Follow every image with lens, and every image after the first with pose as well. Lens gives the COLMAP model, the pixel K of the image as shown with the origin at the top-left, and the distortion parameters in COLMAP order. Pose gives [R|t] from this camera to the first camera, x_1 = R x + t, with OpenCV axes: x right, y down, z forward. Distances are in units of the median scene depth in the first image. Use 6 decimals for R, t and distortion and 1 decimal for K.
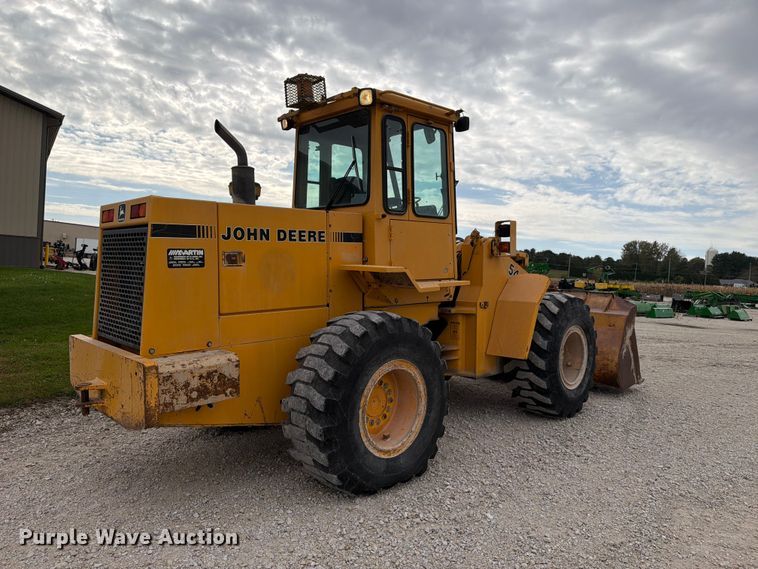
lens RADIAL K [[541.5, 0, 412.0], [0, 541.5, 285.3], [0, 0, 1]] dist [0.047867, -0.001329]
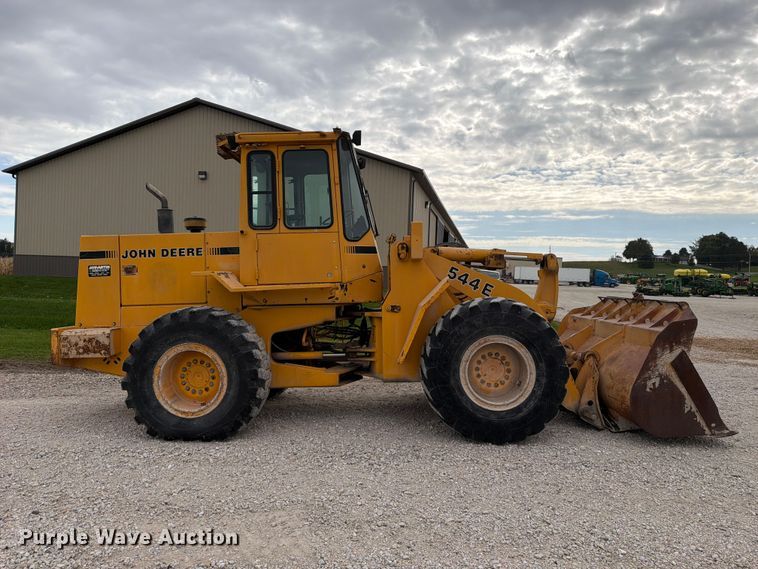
lens RADIAL K [[548.2, 0, 379.0], [0, 548.2, 284.5], [0, 0, 1]] dist [-0.007358, -0.003640]
pose [[0.678446, -0.022060, -0.734319, 1.268882], [-0.008201, 0.999259, -0.037596, 0.044142], [0.734605, 0.031529, 0.677762, 0.449304]]
